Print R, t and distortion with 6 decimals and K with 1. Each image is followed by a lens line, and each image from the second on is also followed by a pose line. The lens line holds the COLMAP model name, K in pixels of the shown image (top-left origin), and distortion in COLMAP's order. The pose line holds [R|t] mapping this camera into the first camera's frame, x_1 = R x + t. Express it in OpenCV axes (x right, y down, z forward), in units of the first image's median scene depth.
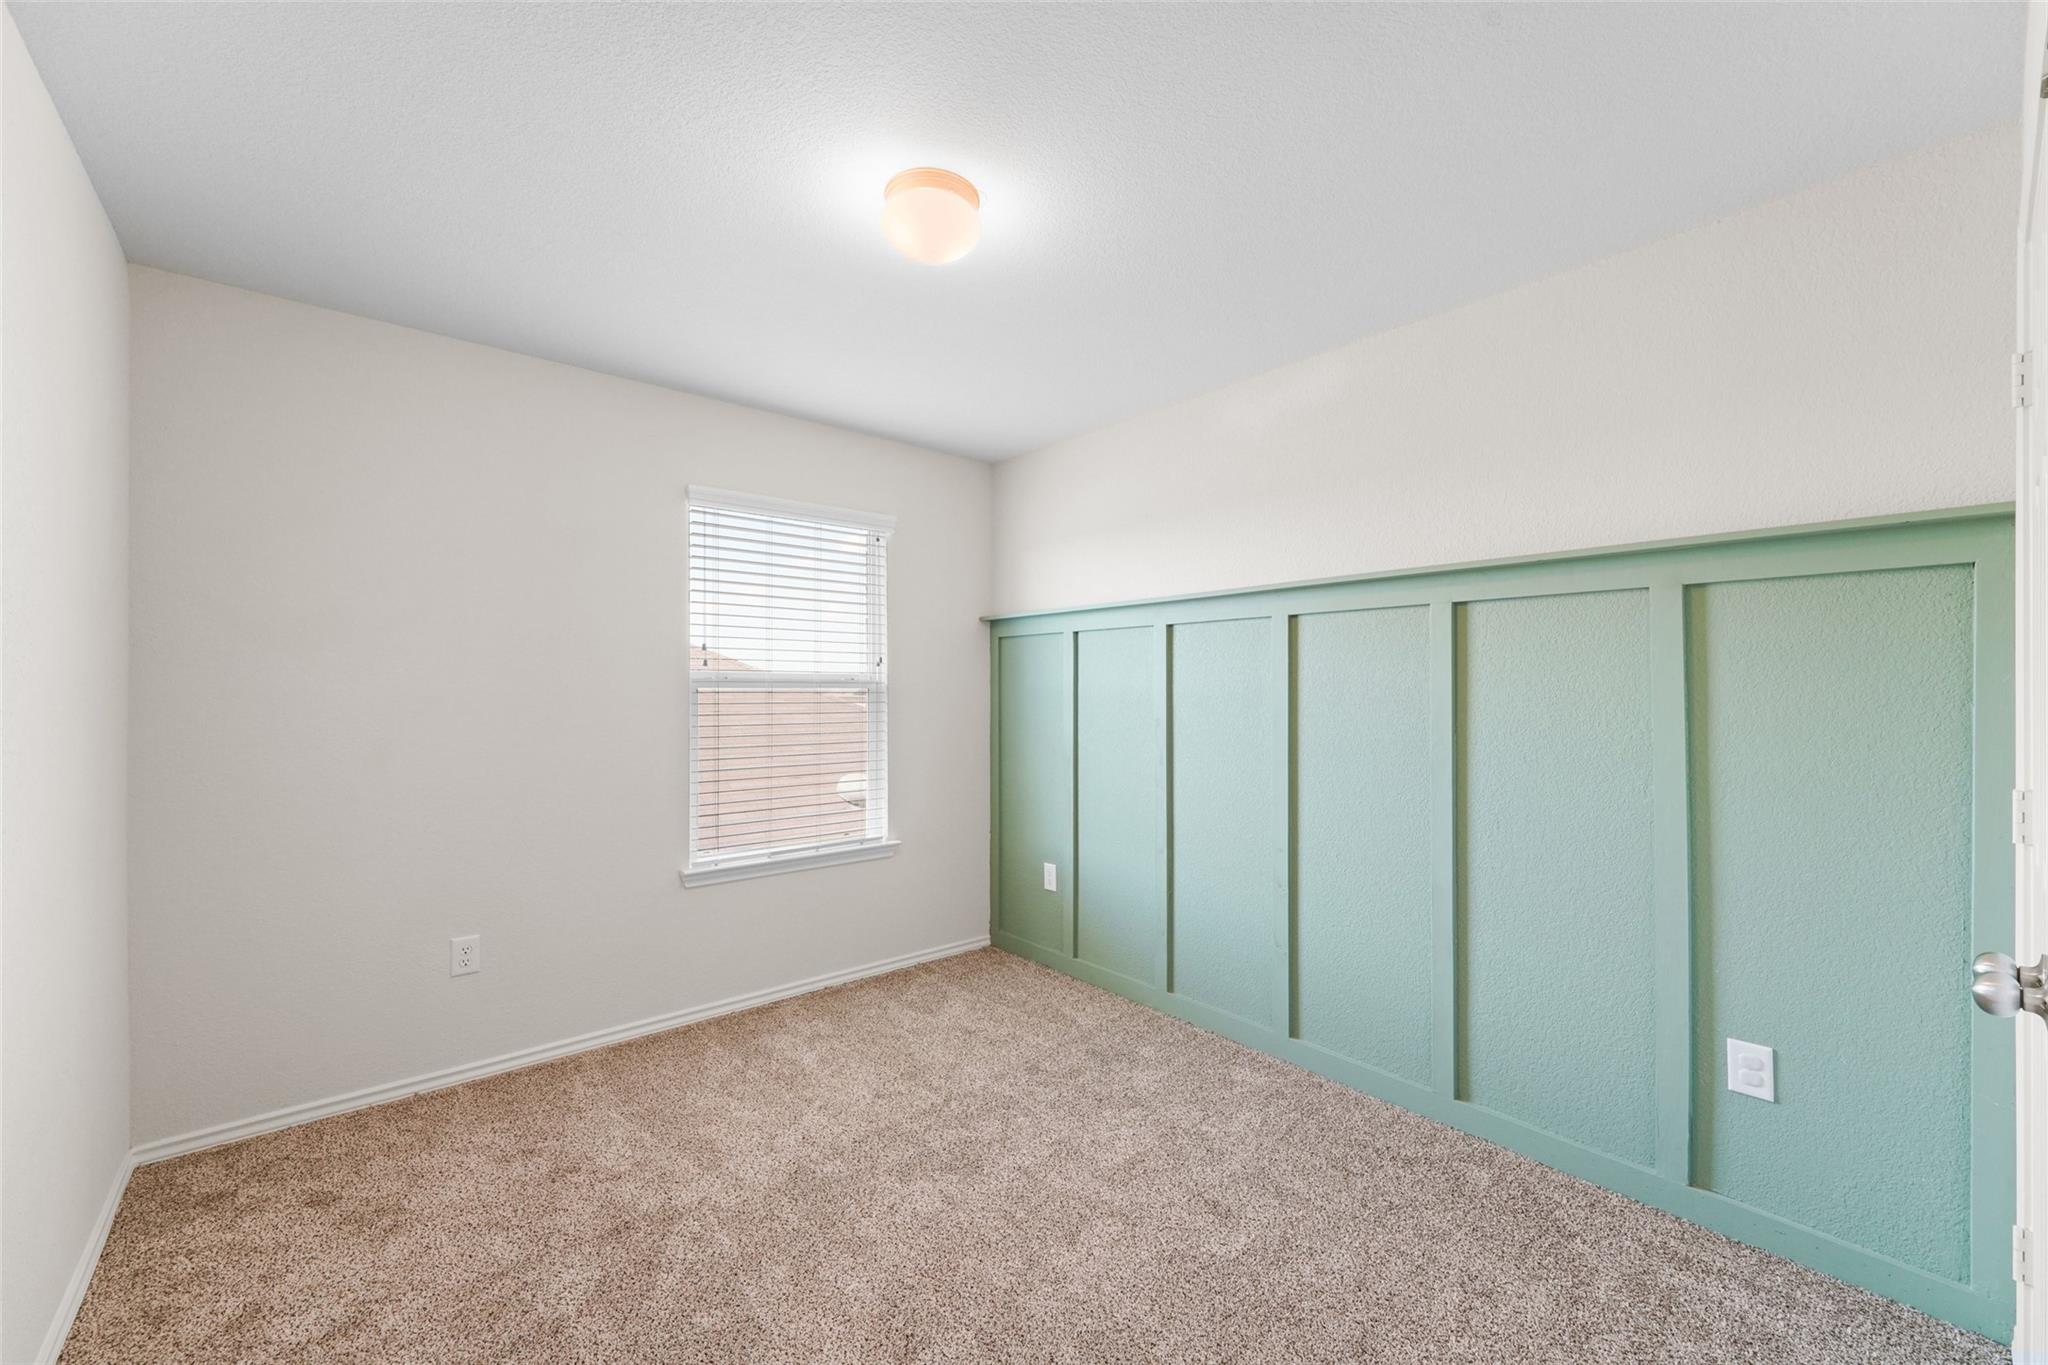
lens RADIAL K [[808.1, 0, 1013.8], [0, 808.1, 688.6], [0, 0, 1]] dist [0.001419, 0.000115]
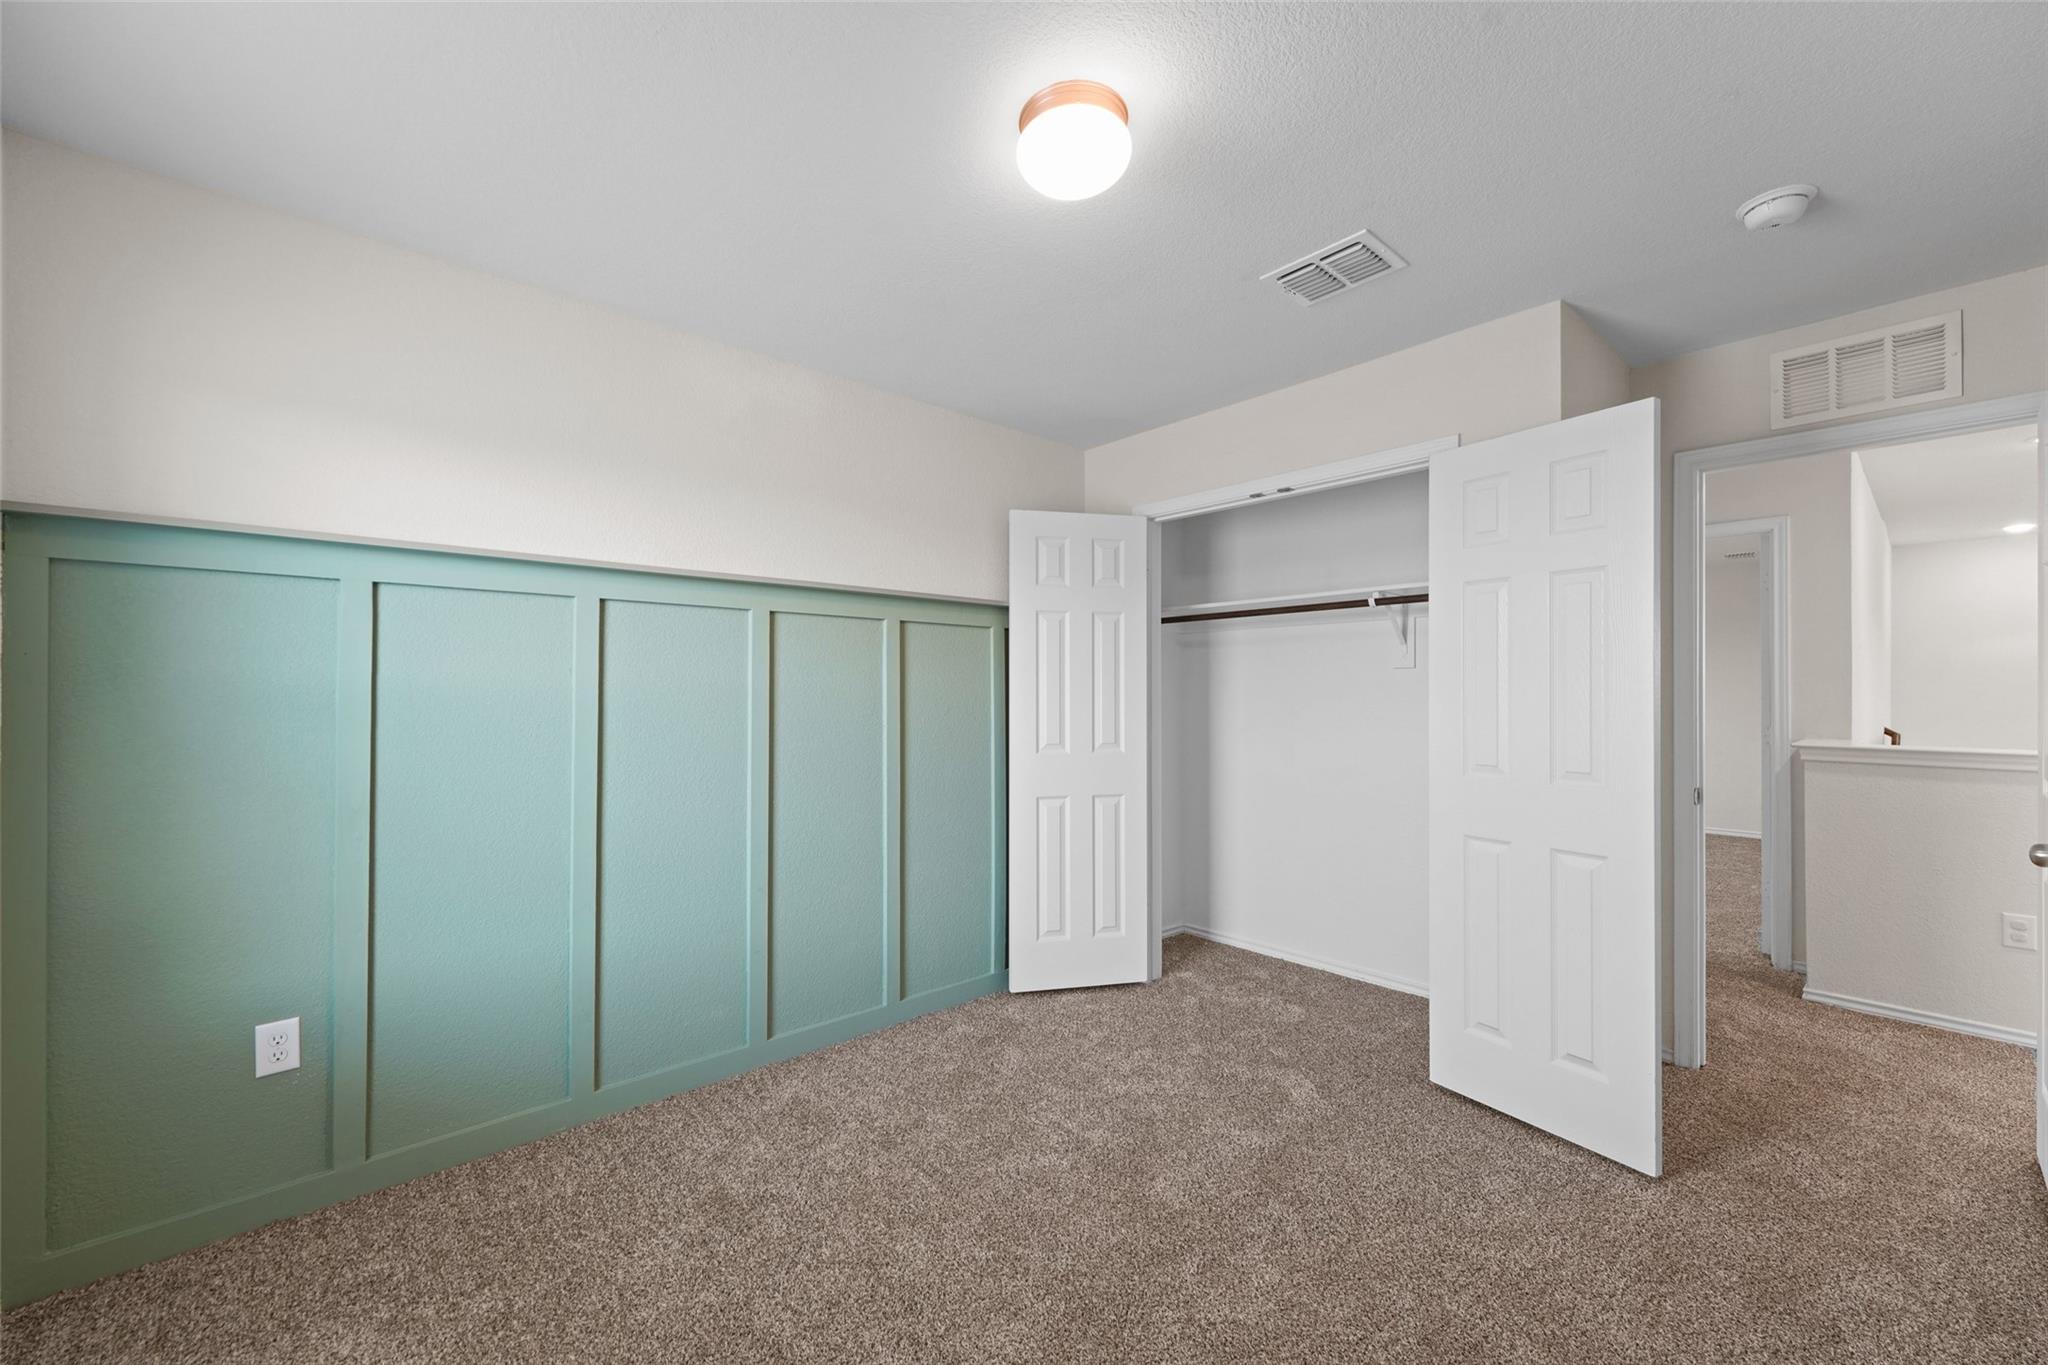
lens RADIAL K [[808.1, 0, 1013.8], [0, 808.1, 688.6], [0, 0, 1]] dist [0.001419, 0.000115]
pose [[-0.015639, 0.002126, 0.999875, -0.498432], [-0.005151, 0.999984, -0.002207, 0.003464], [-0.999864, -0.005185, -0.015628, 0.560118]]
